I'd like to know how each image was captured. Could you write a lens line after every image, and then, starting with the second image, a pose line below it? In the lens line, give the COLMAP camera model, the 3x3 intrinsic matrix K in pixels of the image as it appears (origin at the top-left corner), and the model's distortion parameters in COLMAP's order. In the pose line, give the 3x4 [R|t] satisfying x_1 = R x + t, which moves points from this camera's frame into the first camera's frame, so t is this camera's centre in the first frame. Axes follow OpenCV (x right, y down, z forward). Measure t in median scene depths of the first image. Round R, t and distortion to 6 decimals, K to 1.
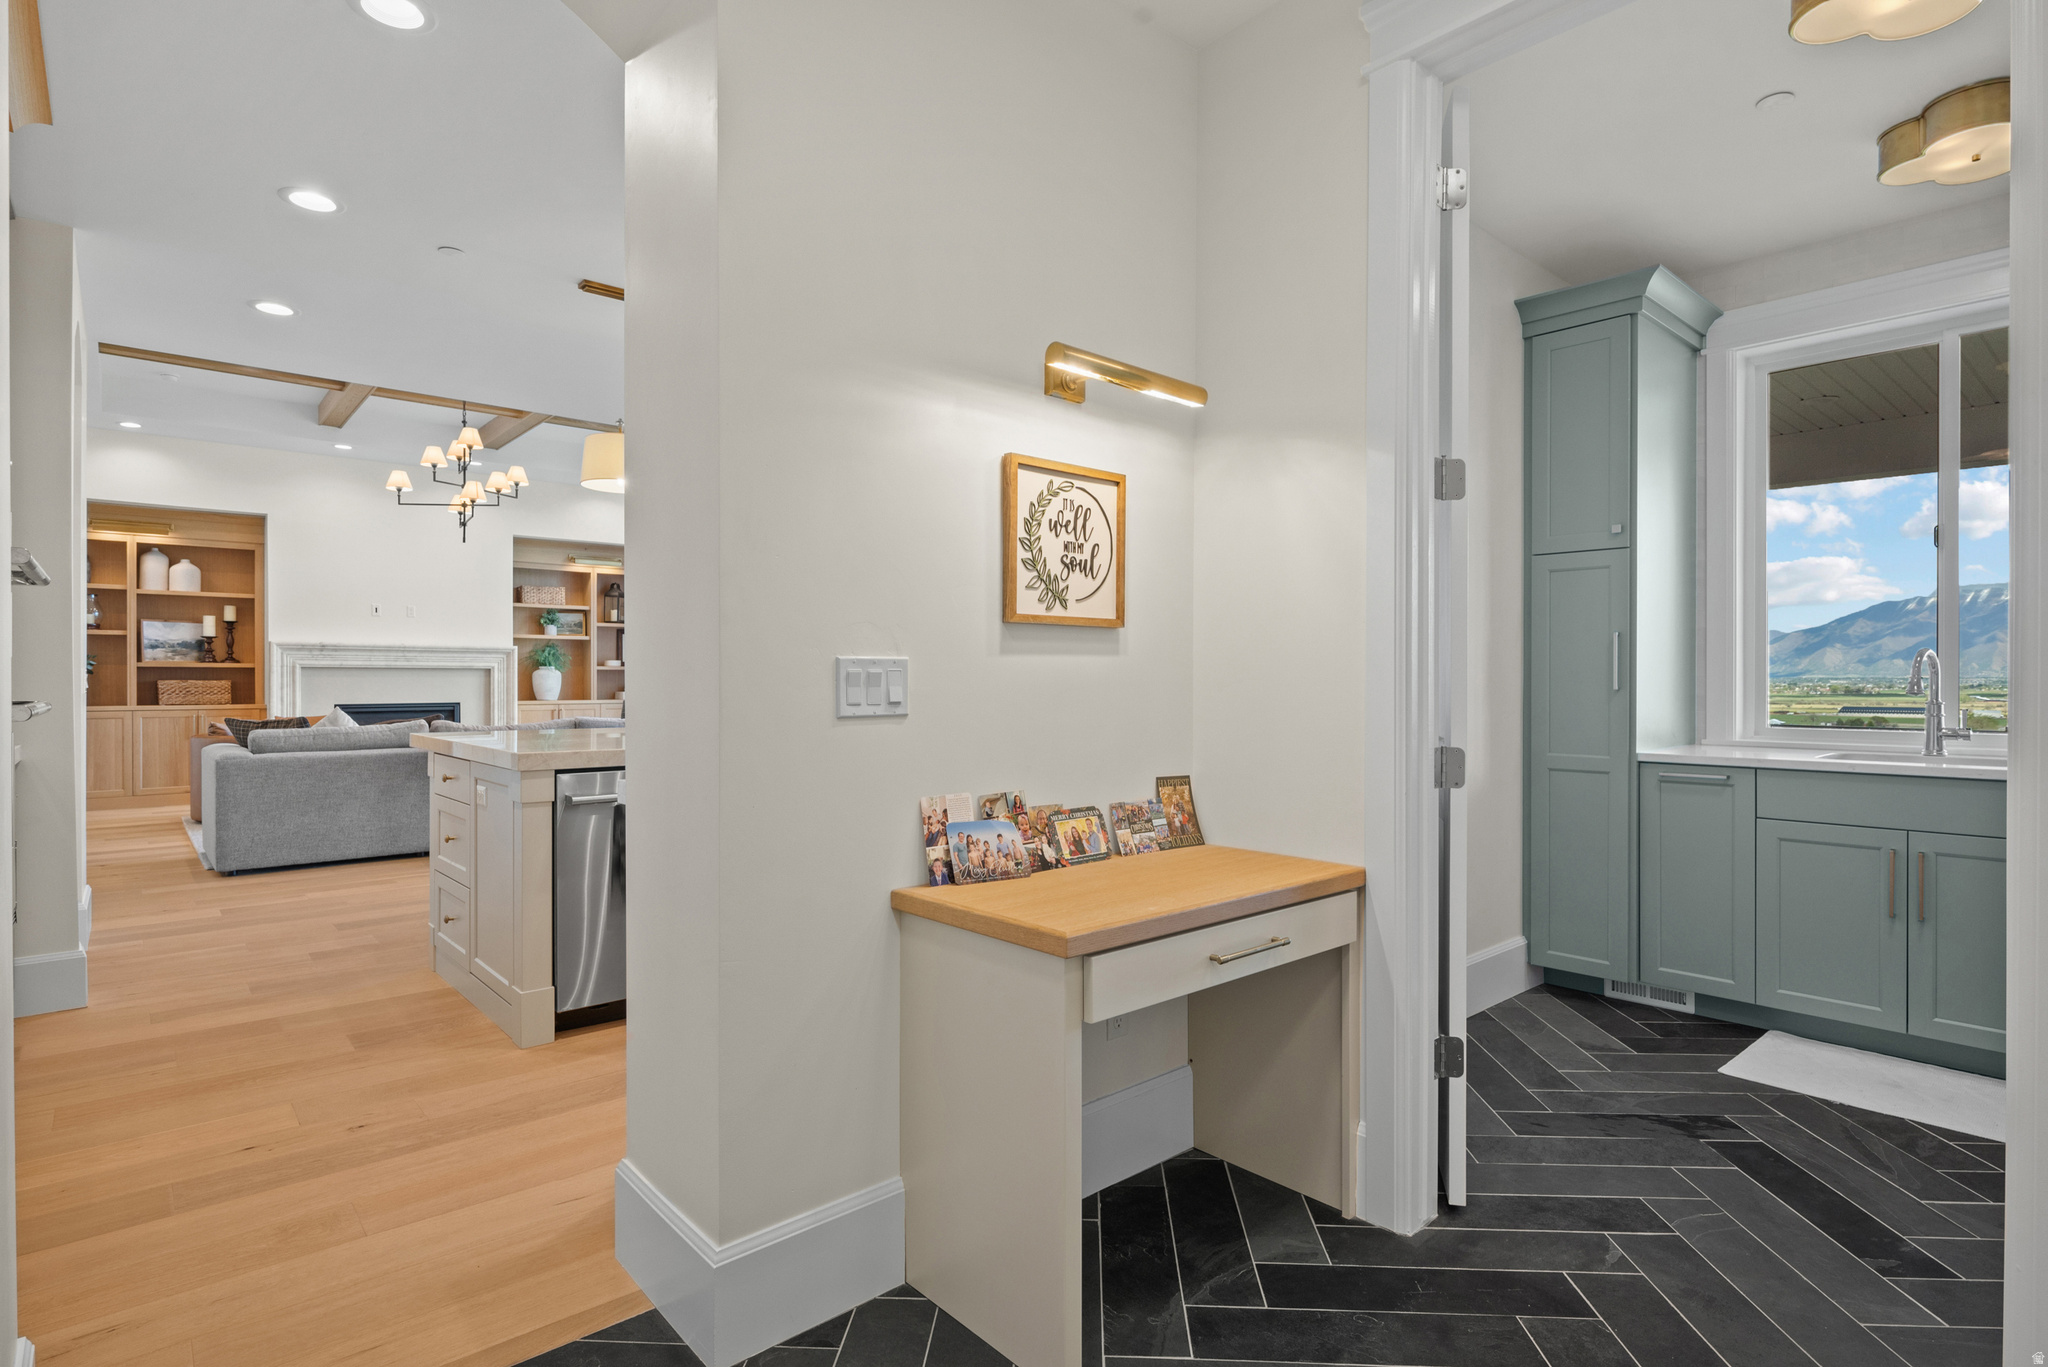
lens RADIAL K [[1031.1, 0, 1024.3], [0, 1031.1, 683.4], [0, 0, 1]] dist [0.000594, 0.000012]
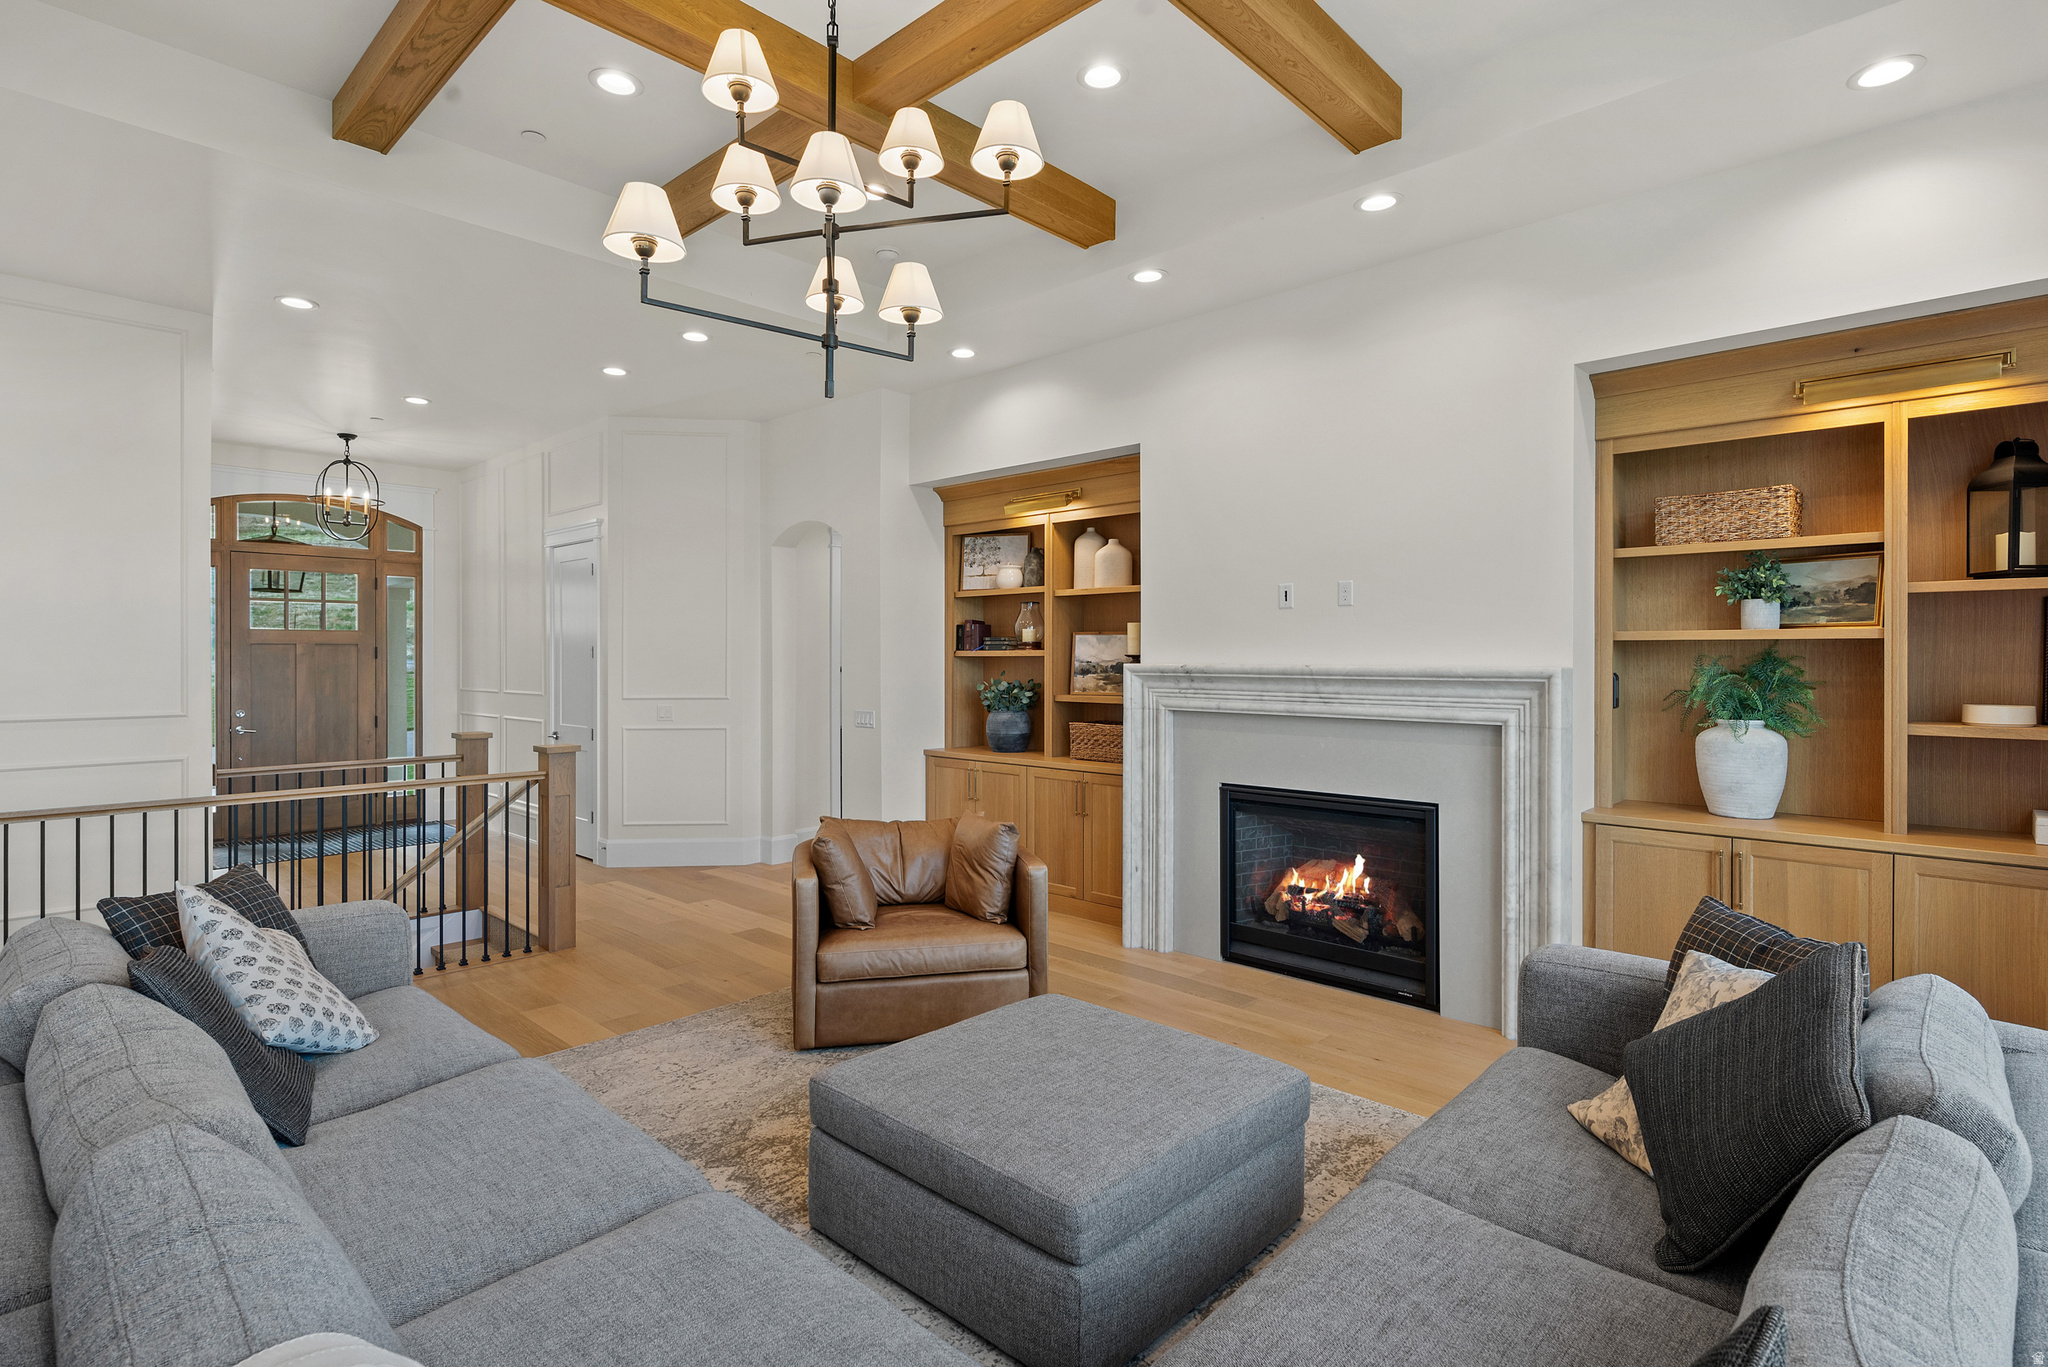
lens RADIAL K [[995.7, 0, 1019.2], [0, 995.7, 647.0], [0, 0, 1]] dist [-0.017548, -0.000208]
pose [[0.092894, -0.011391, -0.995611, -0.190537], [-0.004700, 0.999918, -0.011879, -0.043889], [0.995665, 0.005782, 0.092833, 0.896025]]
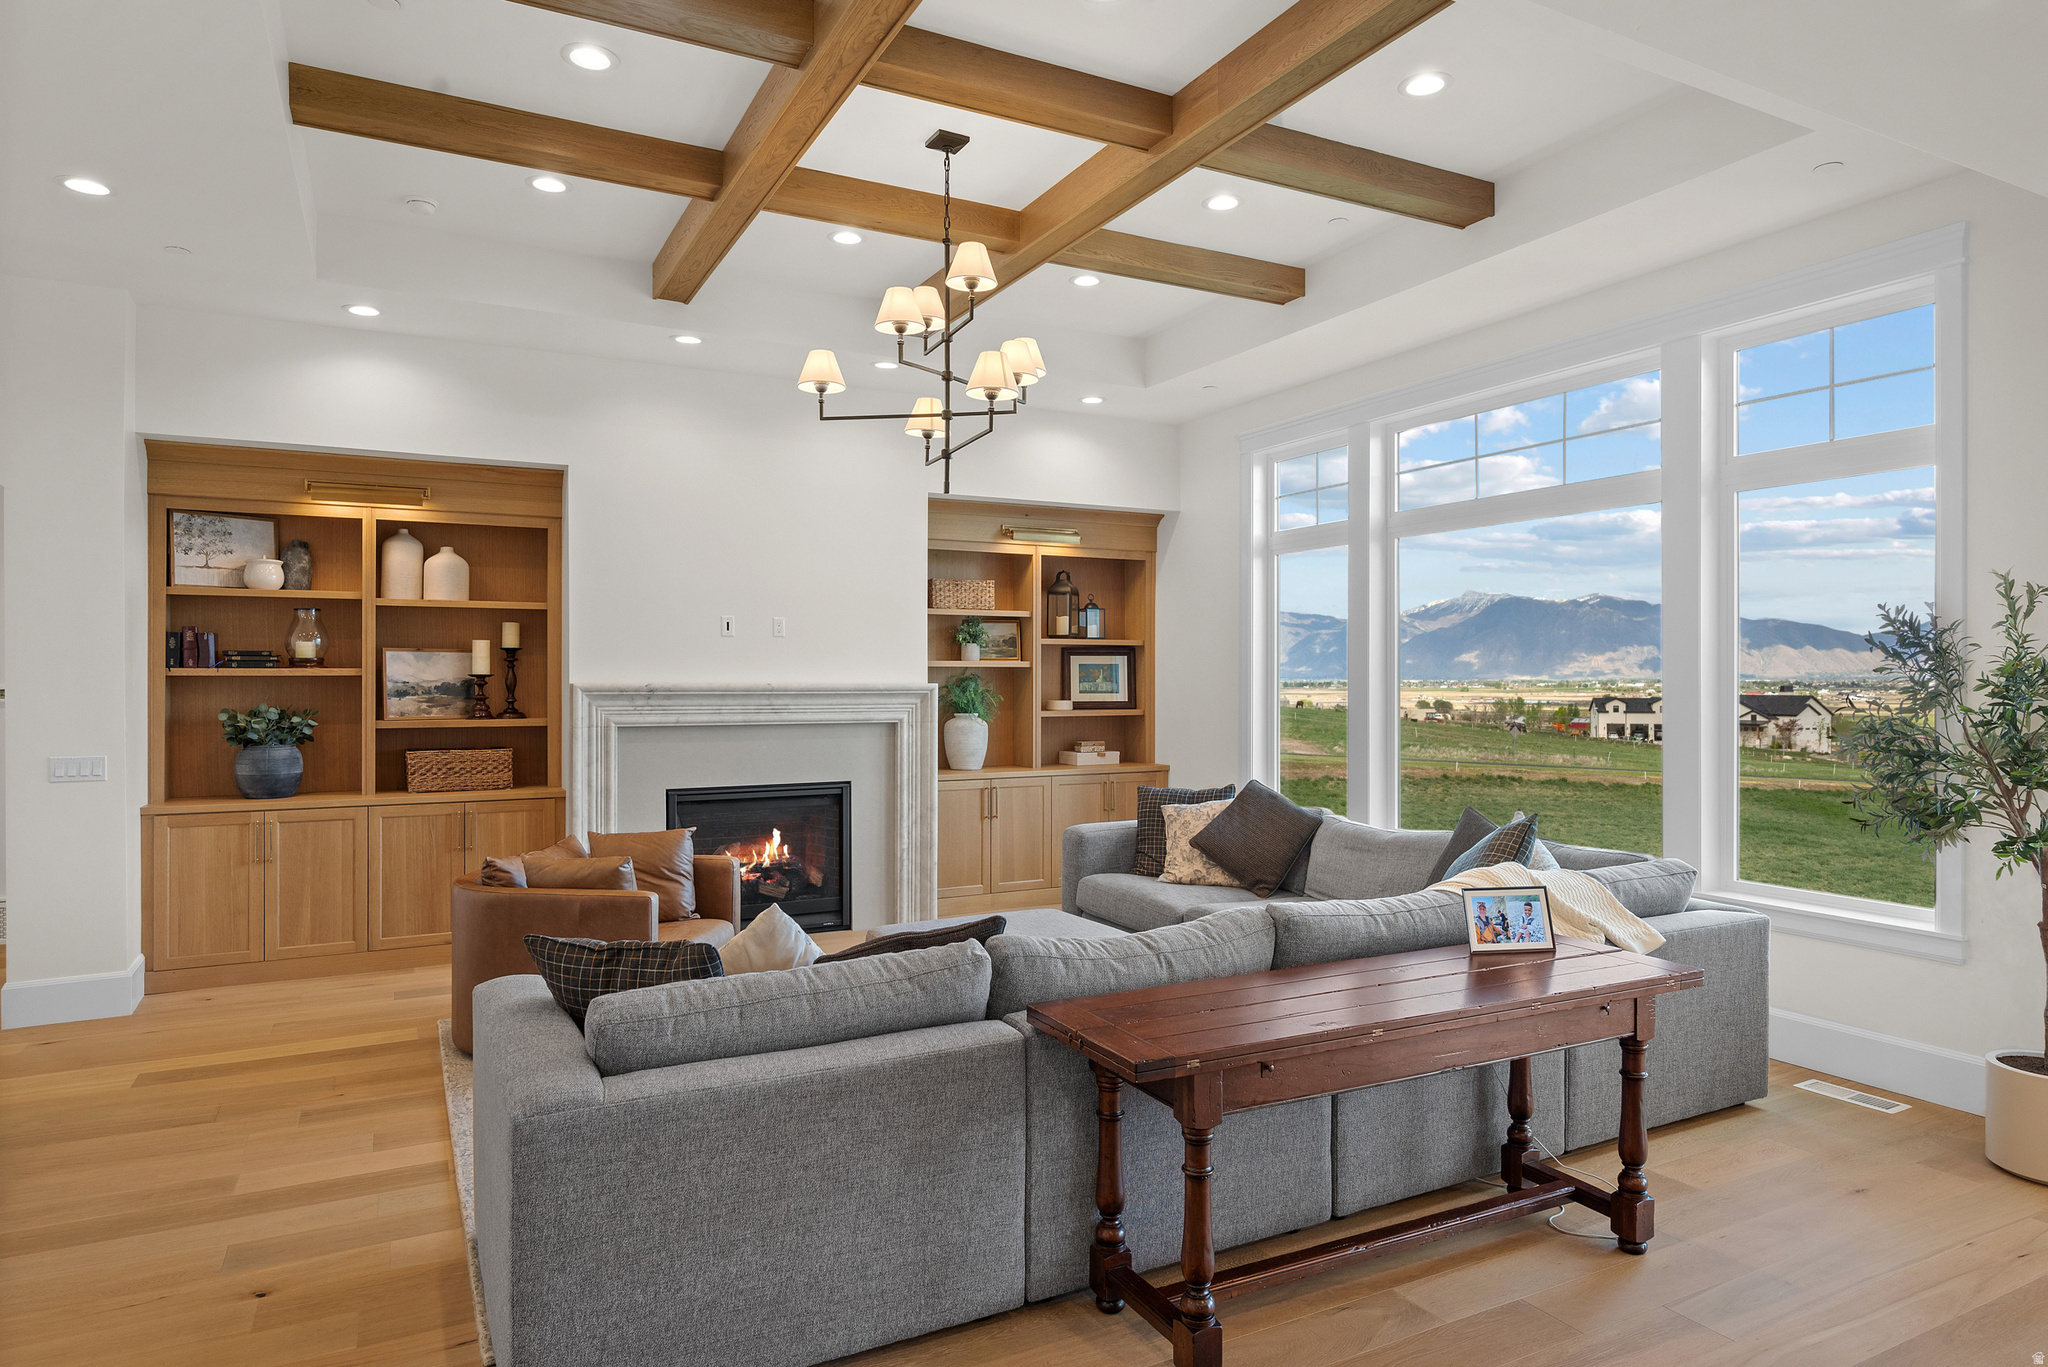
lens RADIAL K [[1195.1, 0, 1025.3], [0, 1195.1, 675.7], [0, 0, 1]] dist [-0.000447, 0.000558]
pose [[0.972316, -0.000485, -0.233670, -0.329654], [-0.000594, 0.999989, -0.004549, -0.042955], [0.233670, 0.004562, 0.972305, 0.410310]]
